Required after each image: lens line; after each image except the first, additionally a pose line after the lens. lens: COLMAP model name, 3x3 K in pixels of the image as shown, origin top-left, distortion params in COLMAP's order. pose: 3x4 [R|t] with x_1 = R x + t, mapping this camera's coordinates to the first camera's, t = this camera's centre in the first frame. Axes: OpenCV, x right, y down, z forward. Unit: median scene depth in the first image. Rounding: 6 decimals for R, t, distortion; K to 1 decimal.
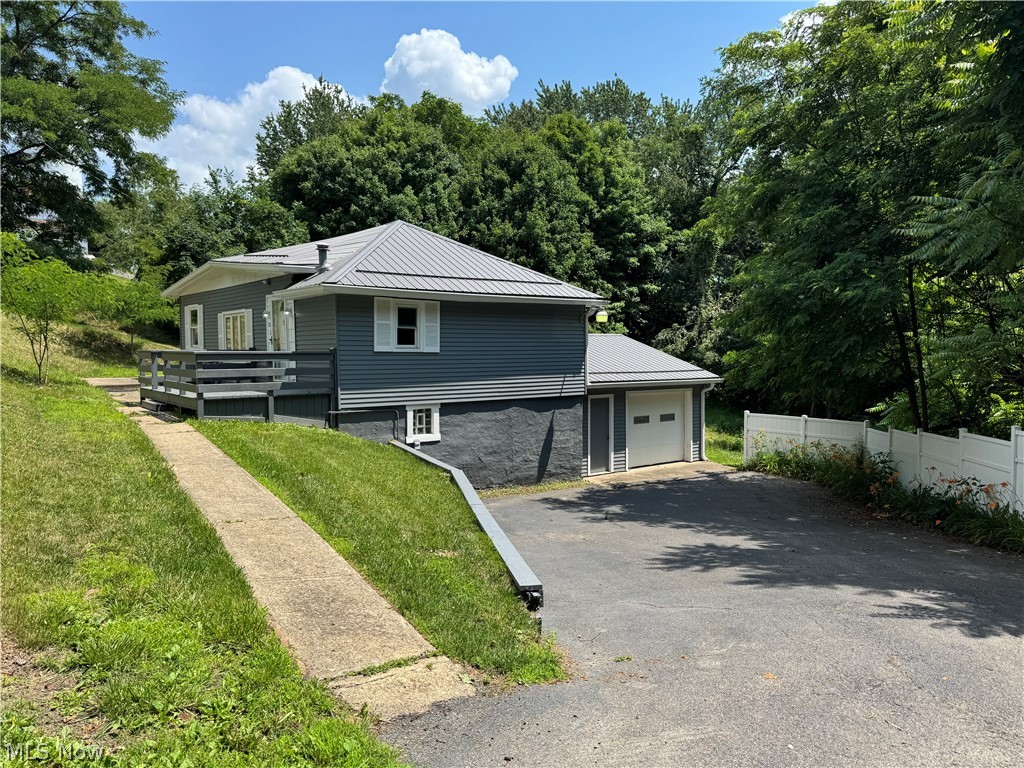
lens RADIAL K [[725.5, 0, 512.0], [0, 725.5, 394.8], [0, 0, 1]] dist [0.062550, -0.093042]
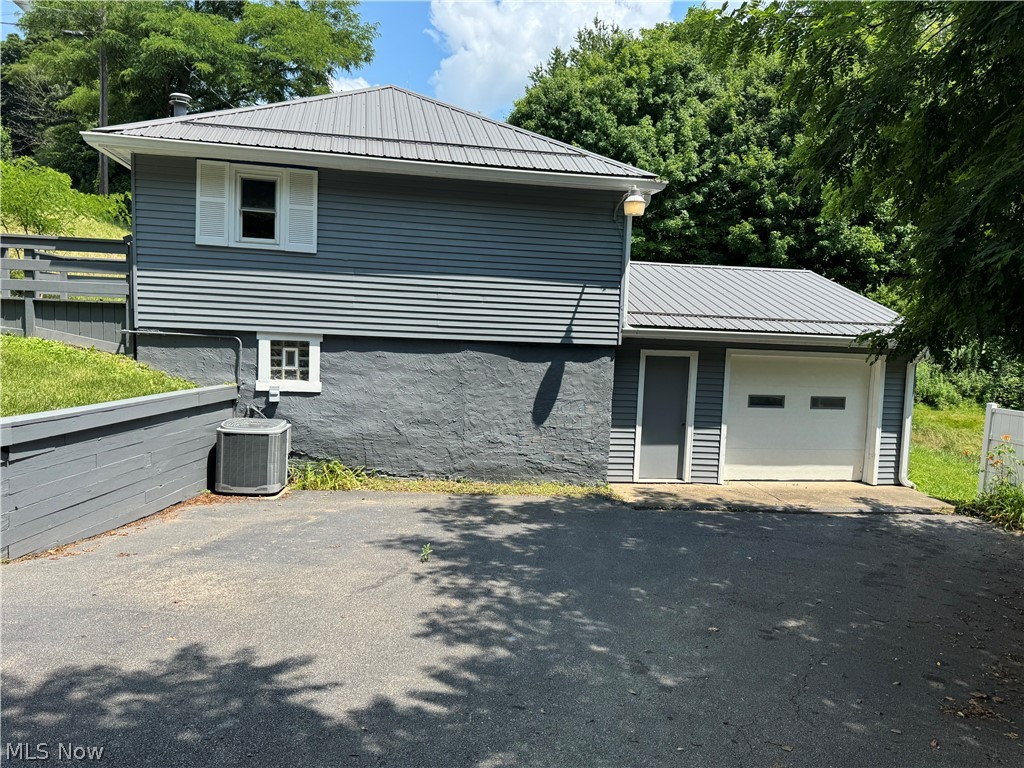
lens RADIAL K [[725.5, 0, 504.4], [0, 725.5, 379.0], [0, 0, 1]] dist [0.062550, -0.093042]
pose [[0.885846, 0.074332, -0.457986, 0.229725], [-0.072110, 0.997146, 0.022361, 0.016905], [0.458341, 0.013217, 0.888678, 0.338780]]
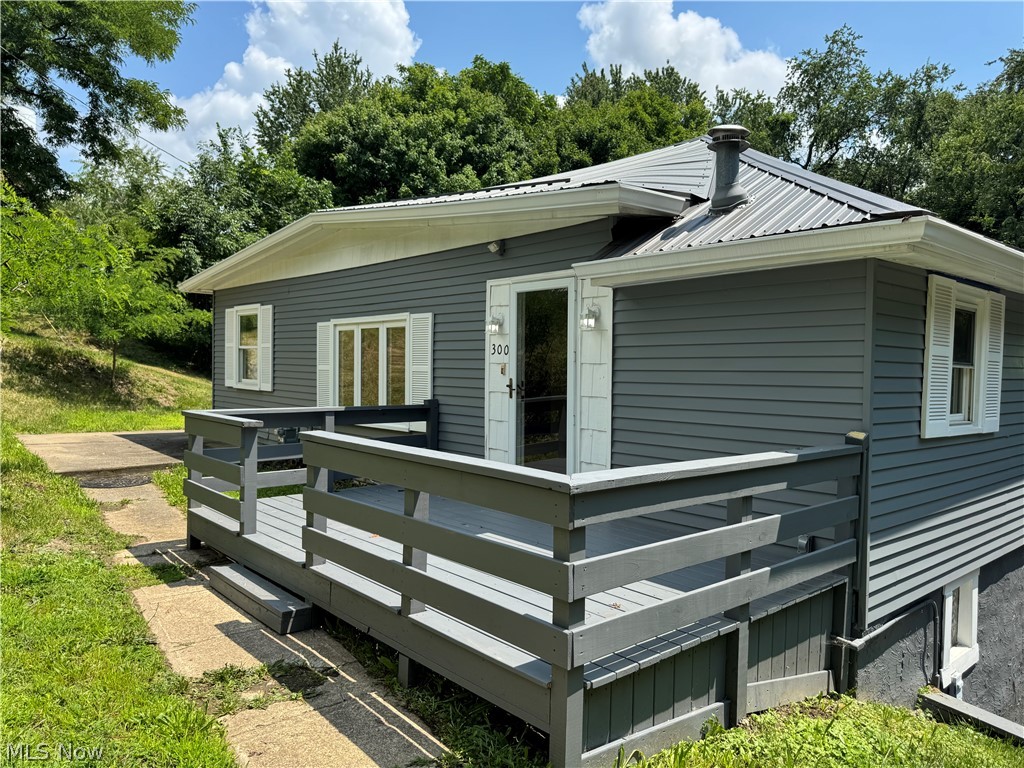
lens RADIAL K [[725.5, 0, 519.3], [0, 725.5, 393.1], [0, 0, 1]] dist [0.062550, -0.093042]
pose [[0.998189, 0.012573, 0.058827, -0.247191], [-0.011125, 0.999629, -0.024875, -0.043521], [-0.059118, 0.024176, 0.997958, 0.419344]]
